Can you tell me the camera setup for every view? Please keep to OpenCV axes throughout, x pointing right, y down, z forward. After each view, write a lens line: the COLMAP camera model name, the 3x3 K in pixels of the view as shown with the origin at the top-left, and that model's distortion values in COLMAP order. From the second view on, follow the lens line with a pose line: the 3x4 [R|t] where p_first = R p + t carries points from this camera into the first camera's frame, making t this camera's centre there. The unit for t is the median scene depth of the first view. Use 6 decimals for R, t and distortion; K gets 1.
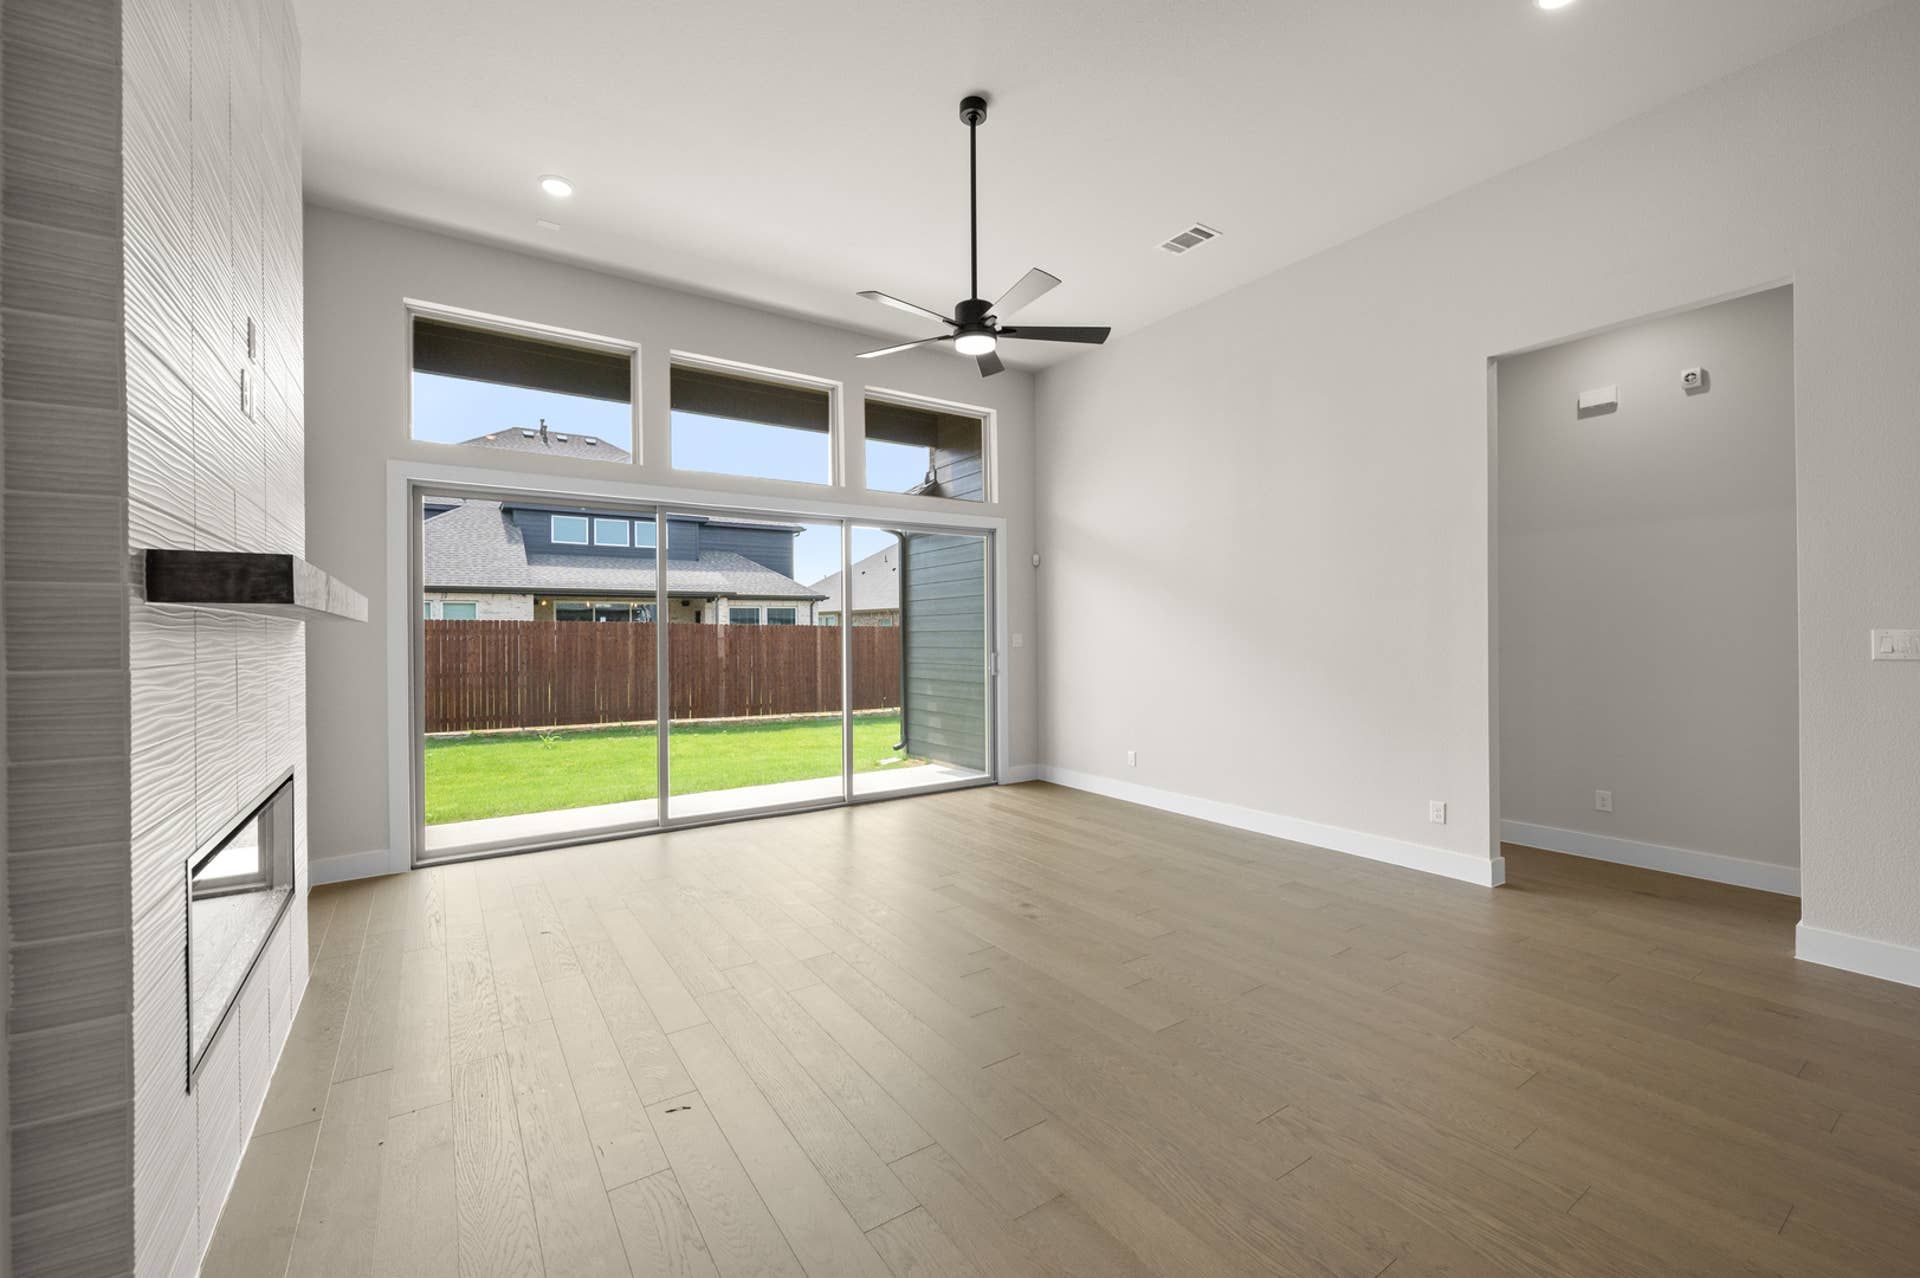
lens RADIAL K [[779.2, 0, 944.2], [0, 779.2, 637.7], [0, 0, 1]] dist [-0.007062, 0.000194]
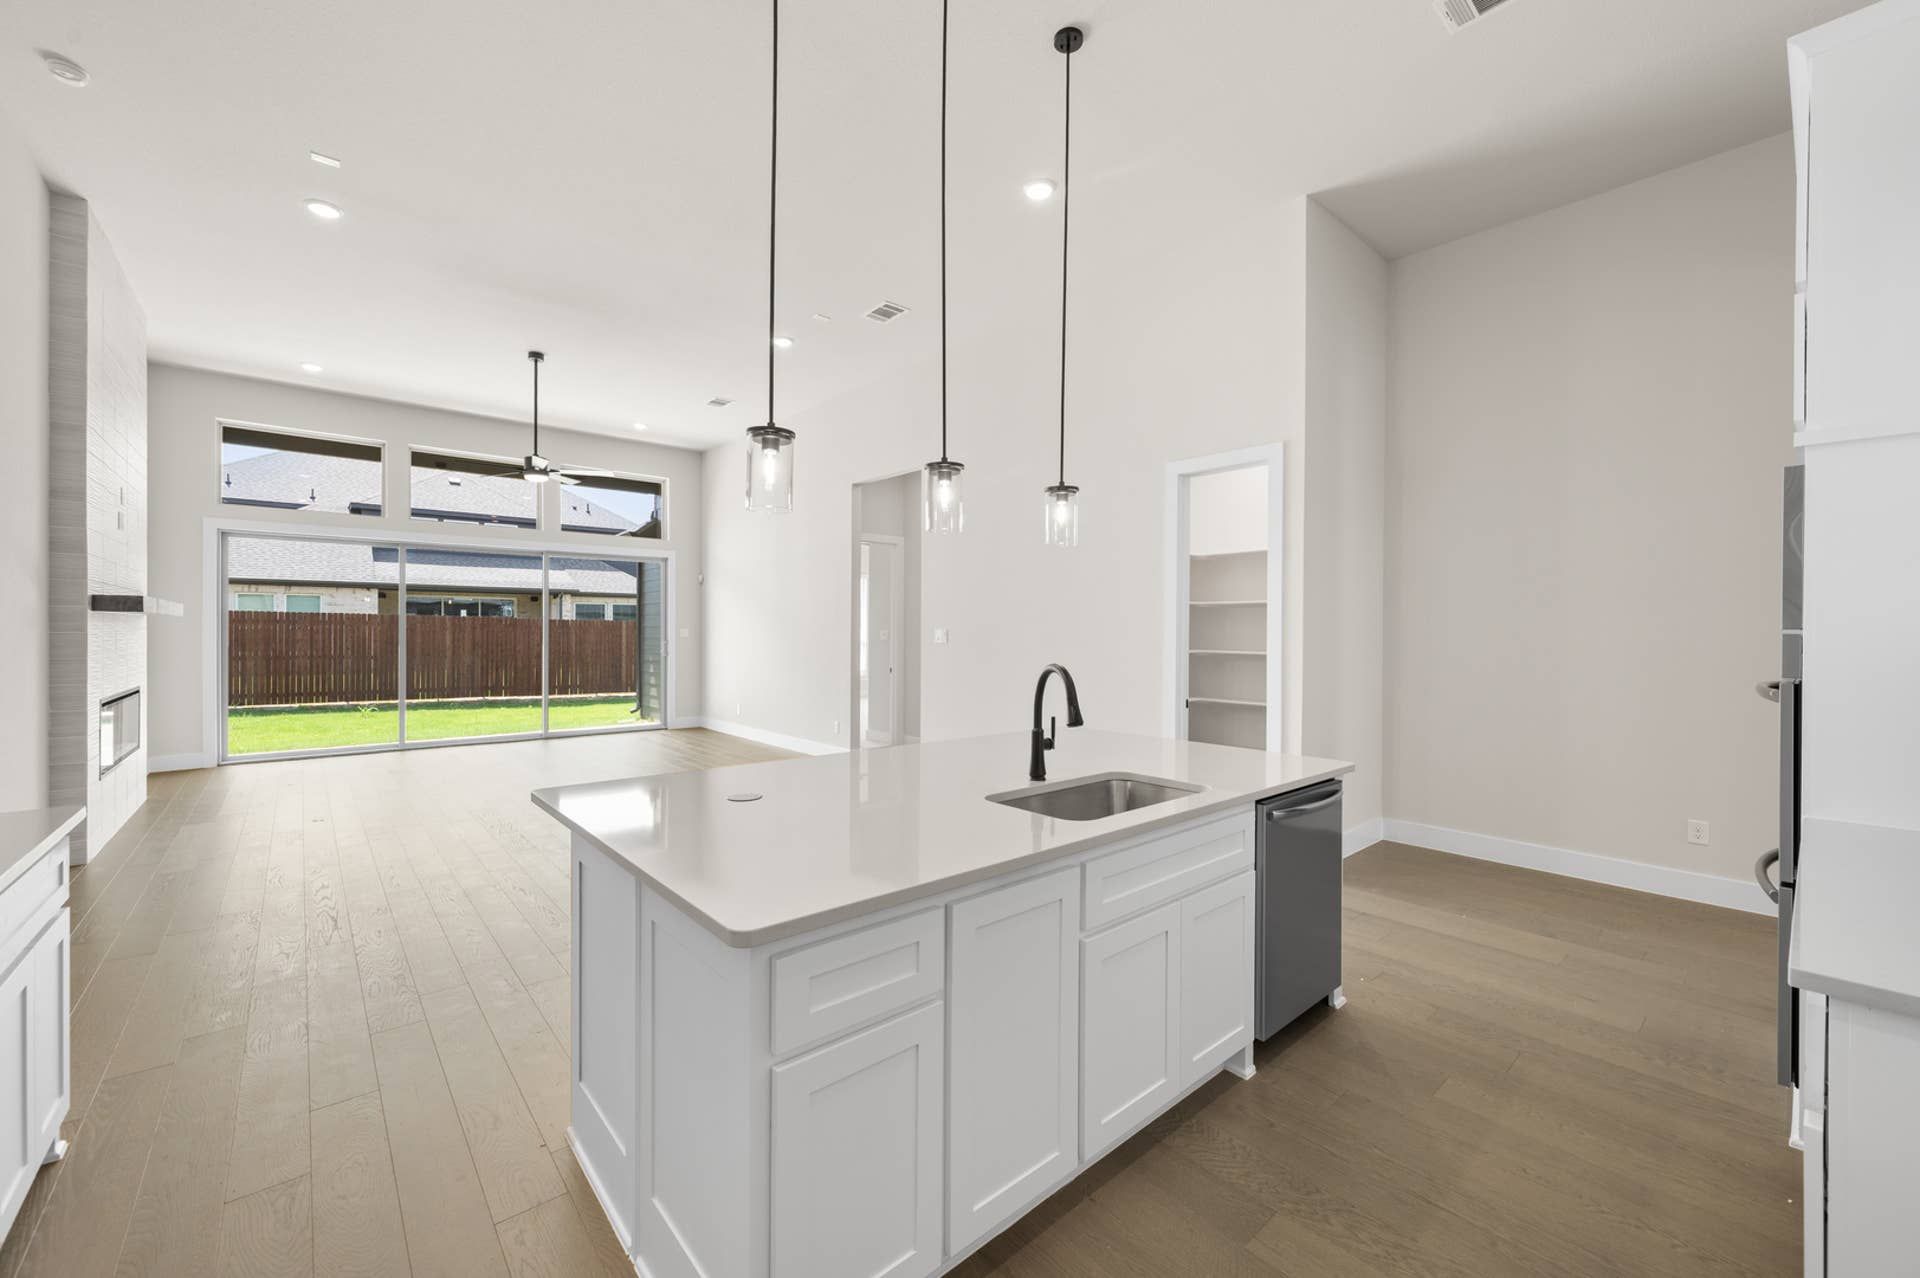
lens RADIAL K [[779.2, 0, 975.9], [0, 779.2, 636.9], [0, 0, 1]] dist [-0.007062, 0.000194]
pose [[0.991082, 0.011750, 0.132733, 0.268305], [-0.012006, 0.999927, 0.001130, 0.001672], [-0.132710, -0.002714, 0.991151, -0.327833]]
